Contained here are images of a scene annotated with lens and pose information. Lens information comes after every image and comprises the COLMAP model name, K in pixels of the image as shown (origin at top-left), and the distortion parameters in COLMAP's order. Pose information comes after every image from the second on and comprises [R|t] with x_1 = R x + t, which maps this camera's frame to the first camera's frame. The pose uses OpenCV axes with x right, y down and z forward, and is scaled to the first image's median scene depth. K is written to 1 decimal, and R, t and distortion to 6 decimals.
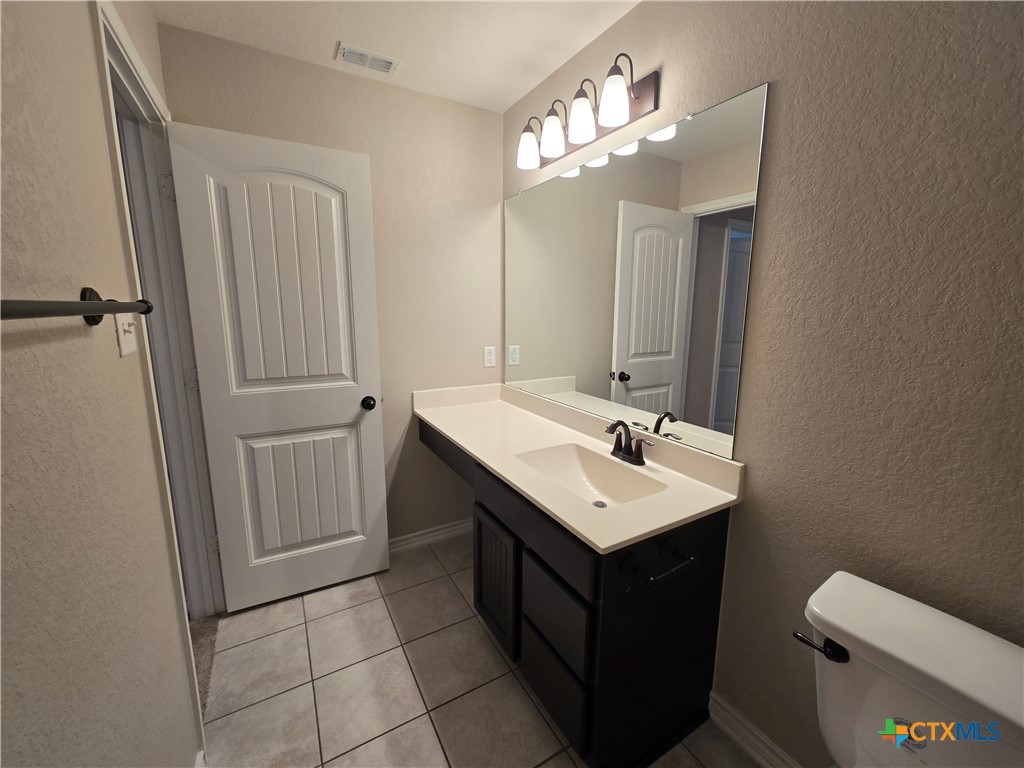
lens RADIAL K [[418.9, 0, 516.0], [0, 418.9, 378.7], [0, 0, 1]] dist [-0.000381, 0.000447]
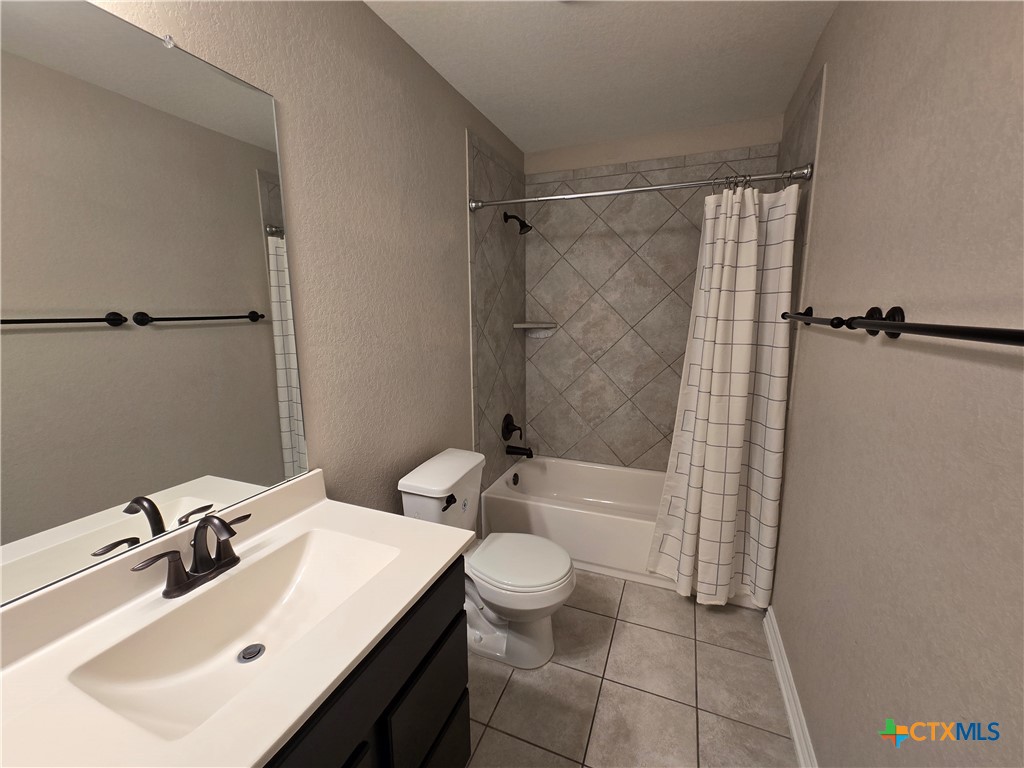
lens RADIAL K [[418.9, 0, 516.0], [0, 418.9, 378.7], [0, 0, 1]] dist [-0.000381, 0.000447]
pose [[-0.613281, -0.128126, 0.779404, -0.426367], [0.135829, 0.954949, 0.263862, -0.172138], [-0.778098, 0.267688, -0.568249, 0.897334]]
